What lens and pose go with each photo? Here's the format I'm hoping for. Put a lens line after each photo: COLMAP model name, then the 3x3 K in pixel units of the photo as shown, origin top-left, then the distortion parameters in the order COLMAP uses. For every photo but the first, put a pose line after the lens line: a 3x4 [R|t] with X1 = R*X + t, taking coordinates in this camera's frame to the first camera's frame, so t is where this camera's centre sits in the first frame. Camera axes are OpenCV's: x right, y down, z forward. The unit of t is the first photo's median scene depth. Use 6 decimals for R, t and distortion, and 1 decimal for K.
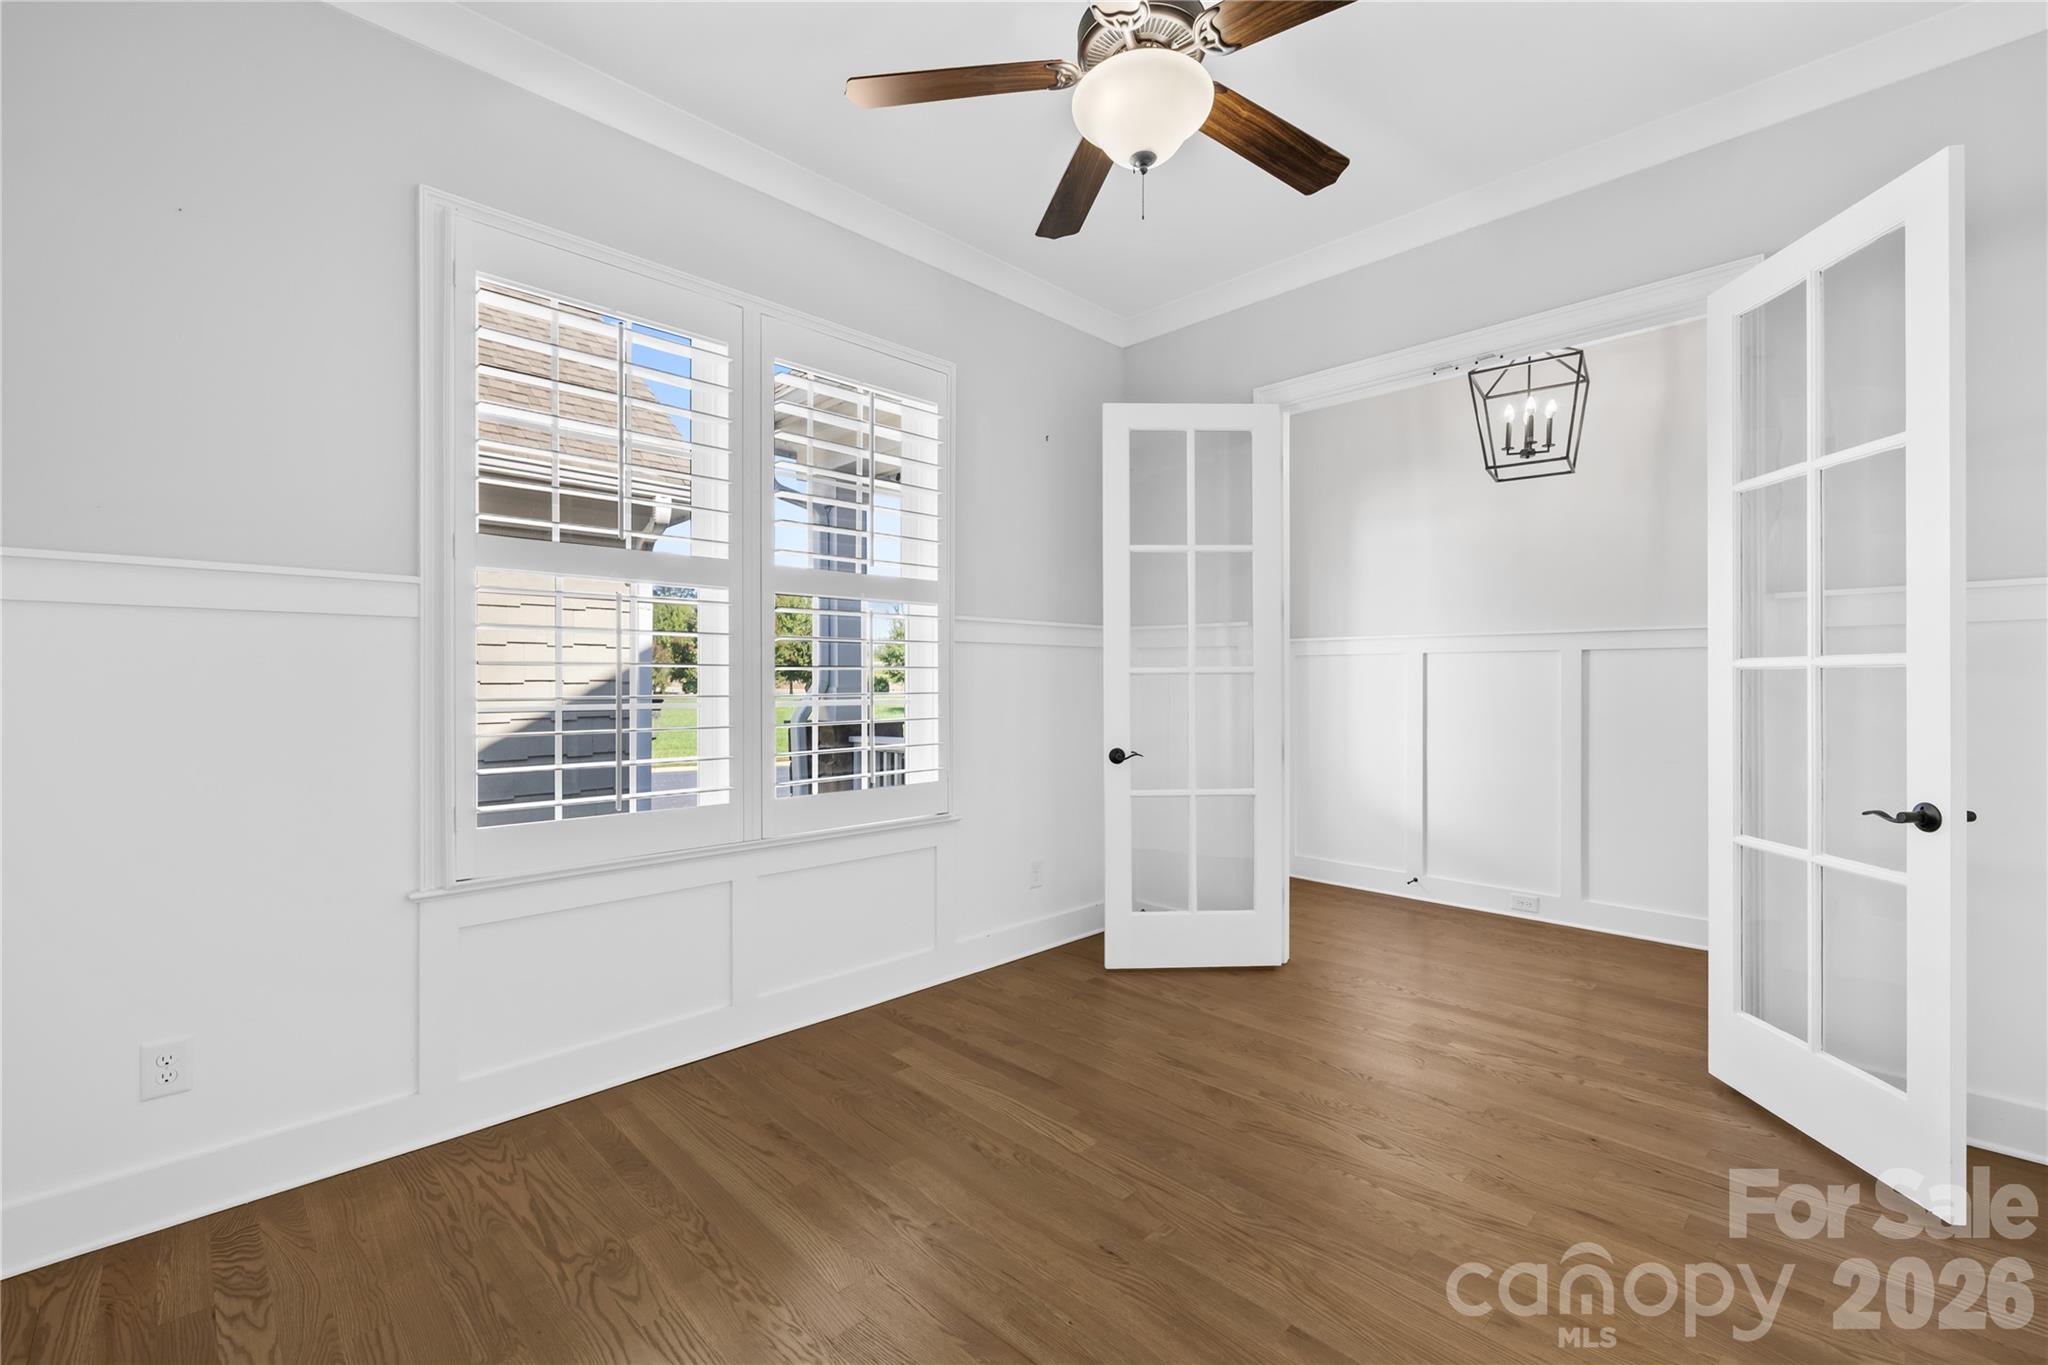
lens RADIAL K [[873.9, 0, 1031.1], [0, 873.9, 667.6], [0, 0, 1]] dist [-0.001868, 0.000061]
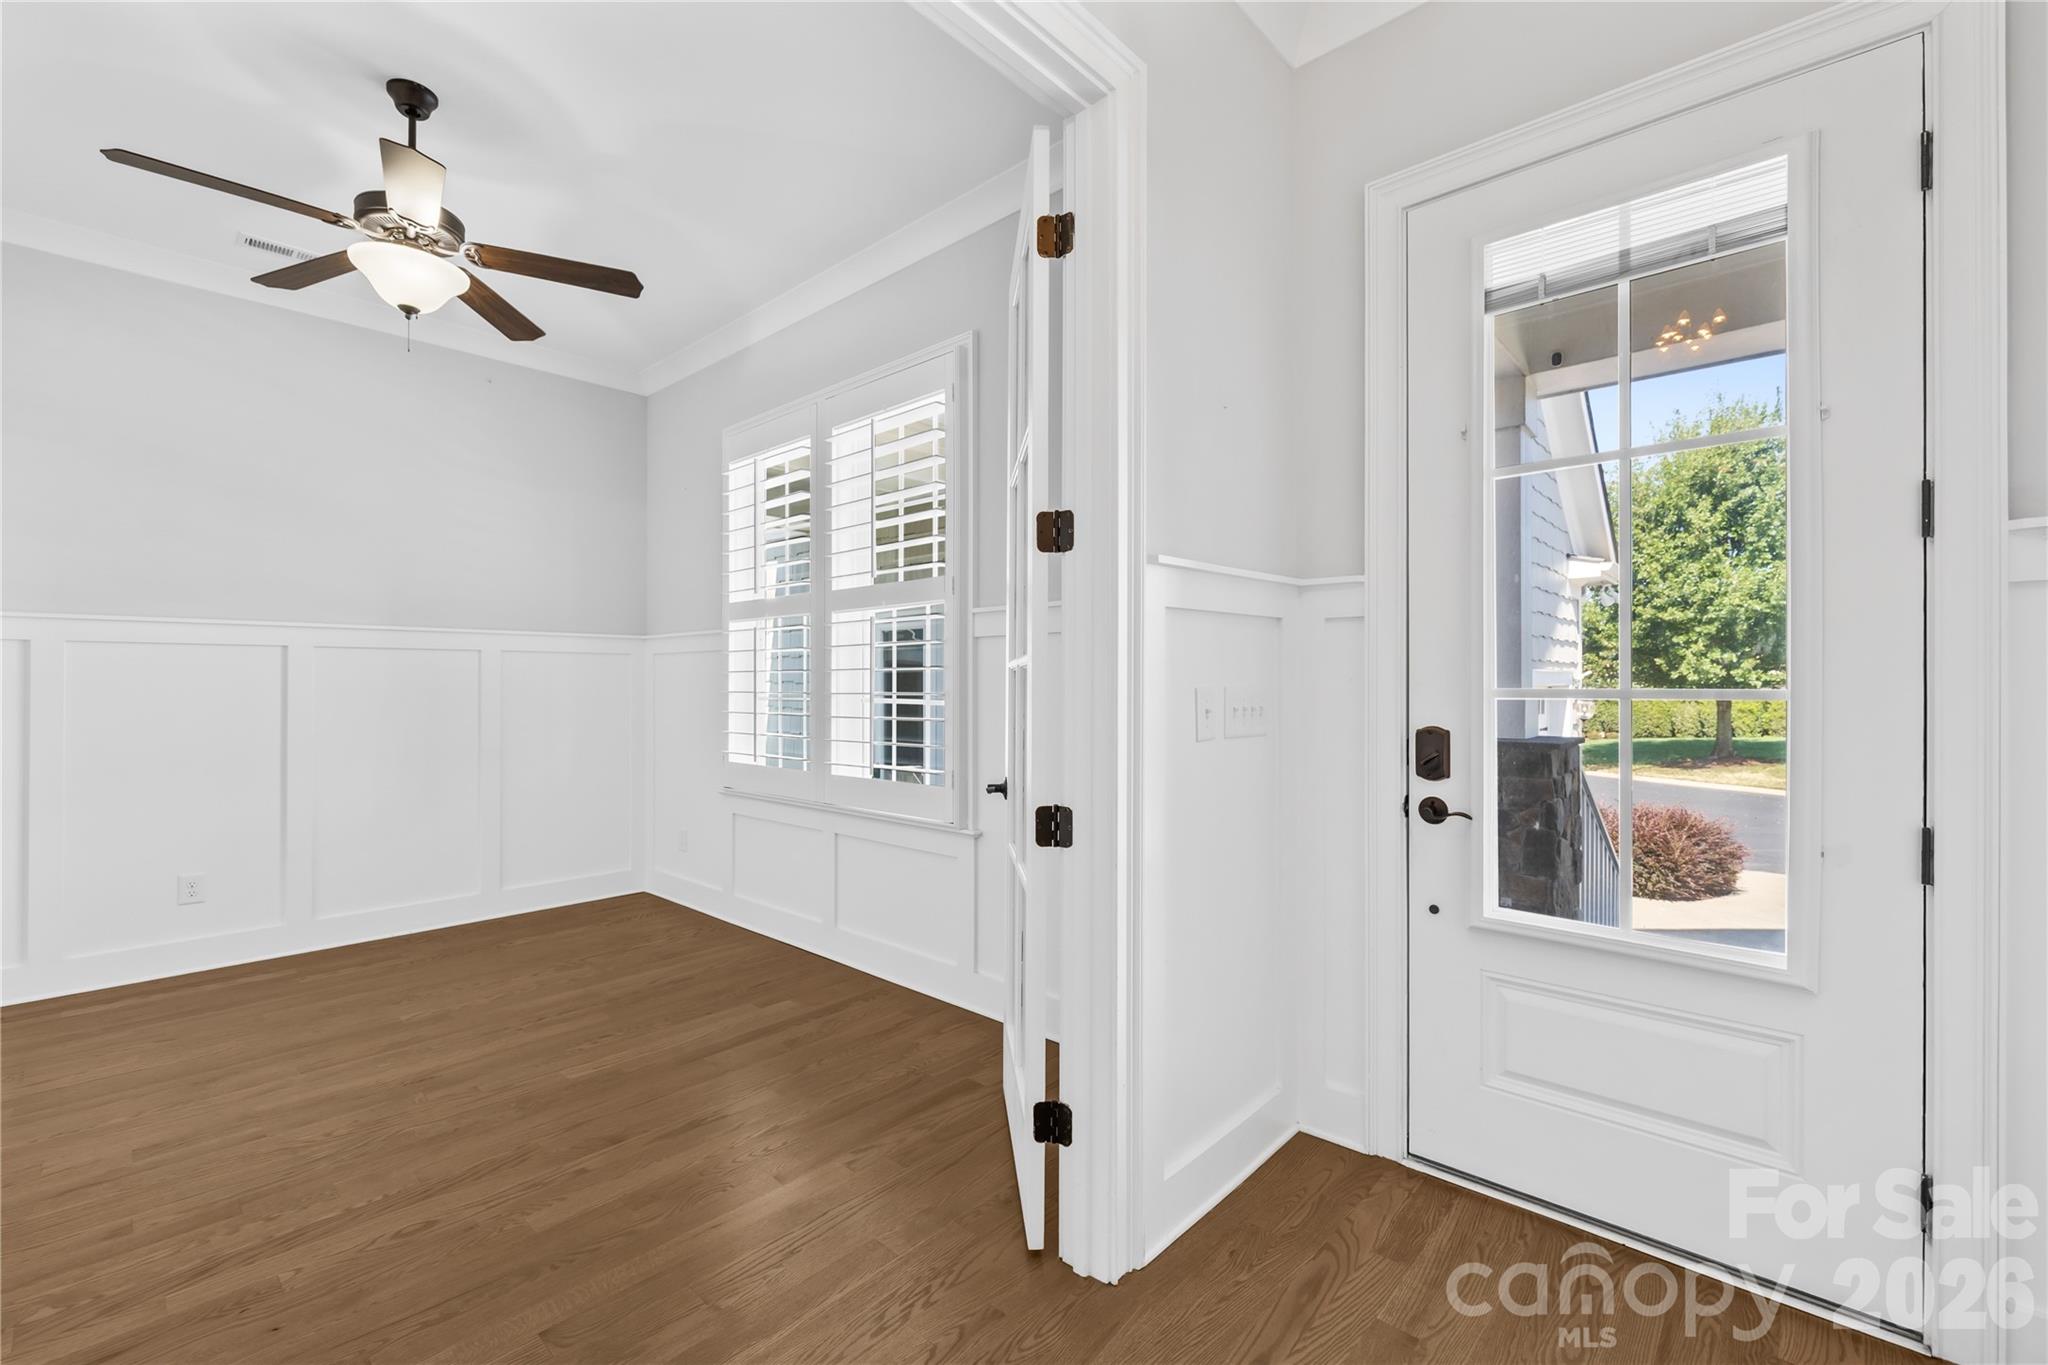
lens RADIAL K [[884.4, 0, 1013.7], [0, 884.4, 672.0], [0, 0, 1]] dist [0.000284, 0.000240]
pose [[0.021413, -0.013704, -0.999677, 1.077115], [0.014741, 0.999802, -0.013390, 0.025946], [0.999662, -0.014449, 0.021611, 1.337813]]
